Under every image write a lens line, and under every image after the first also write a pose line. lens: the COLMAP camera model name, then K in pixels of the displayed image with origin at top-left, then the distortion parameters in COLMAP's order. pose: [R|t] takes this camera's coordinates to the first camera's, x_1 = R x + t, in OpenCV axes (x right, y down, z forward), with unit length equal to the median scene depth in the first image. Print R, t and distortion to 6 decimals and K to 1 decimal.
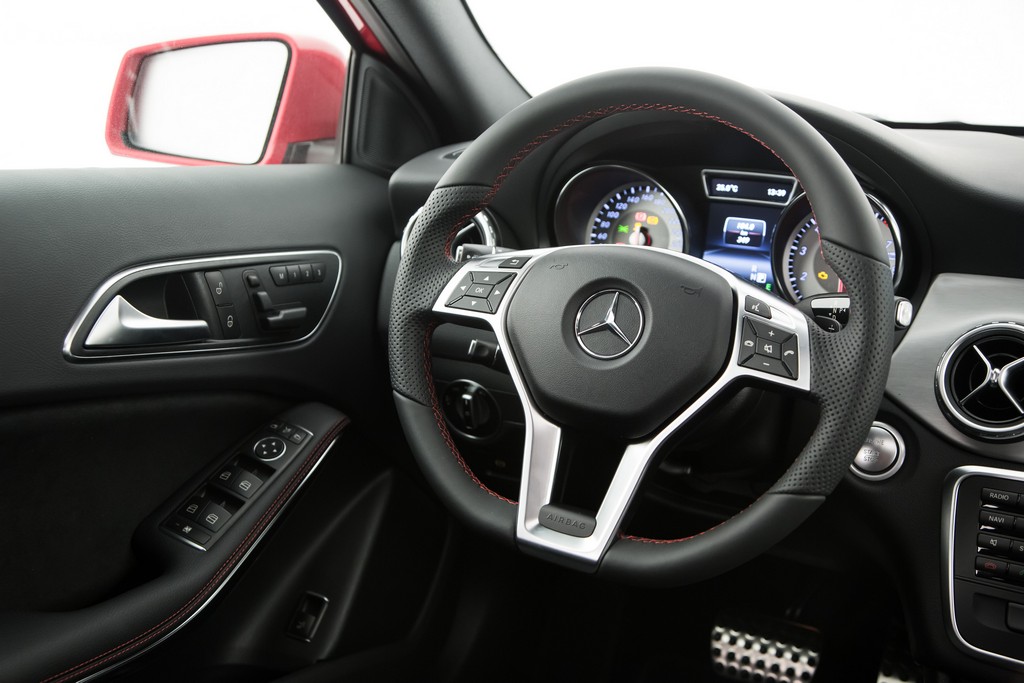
lens RADIAL K [[1248.2, 0, 519.9], [0, 1248.2, 341.7], [0, 0, 1]] dist [0.079721, 0.000000]
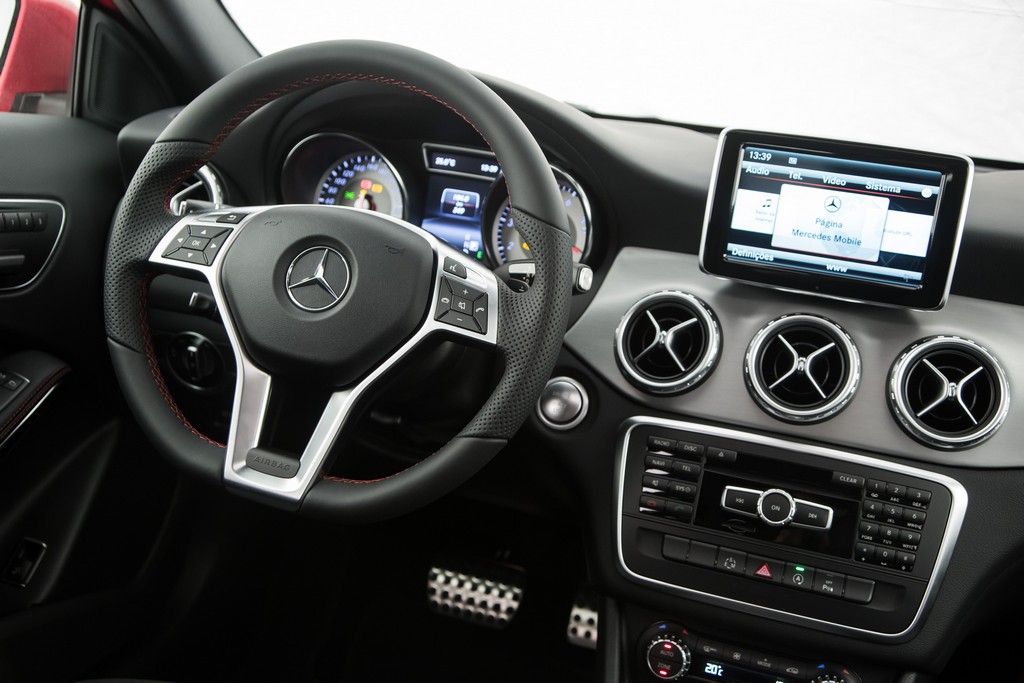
lens RADIAL K [[1170.4, 0, 521.2], [0, 1170.4, 341.1], [0, 0, 1]] dist [0.058930, 0.000000]
pose [[0.981434, 0.025989, 0.190033, 0.045757], [-0.029735, 0.999415, 0.016887, 0.014784], [-0.189483, -0.022224, 0.981632, -0.013381]]
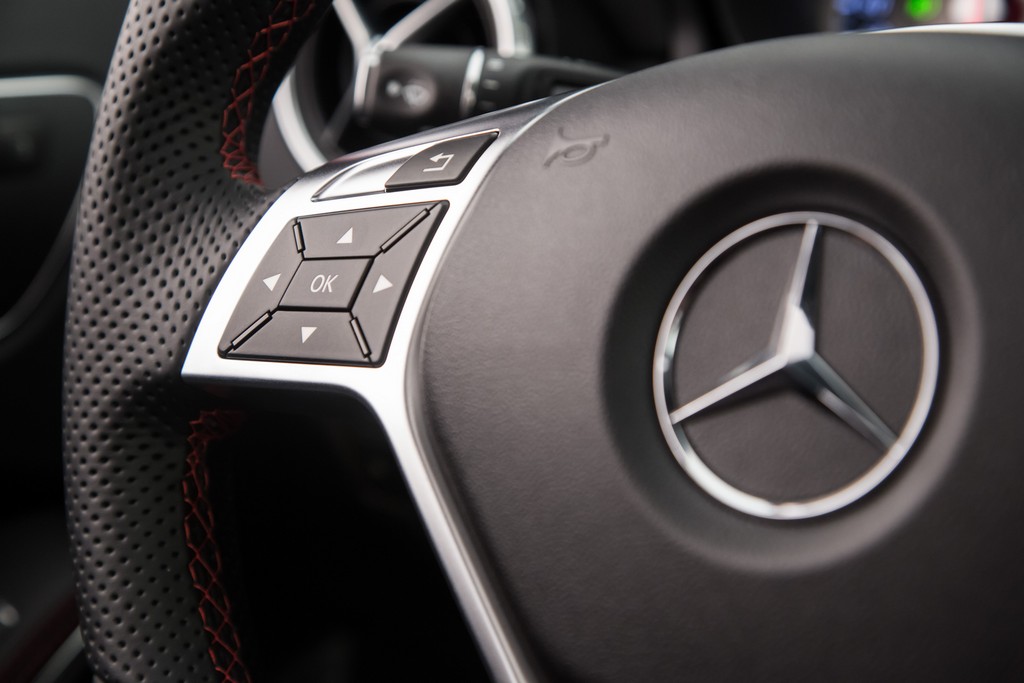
lens RADIAL K [[1890.8, 0, 511.2], [0, 1890.8, 342.3], [0, 0, 1]] dist [0.072012, 0.000000]
pose [[0.979272, -0.125628, -0.158886, 0.066334], [0.127243, 0.991872, -0.000006, -0.021545], [0.157595, -0.020211, 0.987297, 0.556839]]
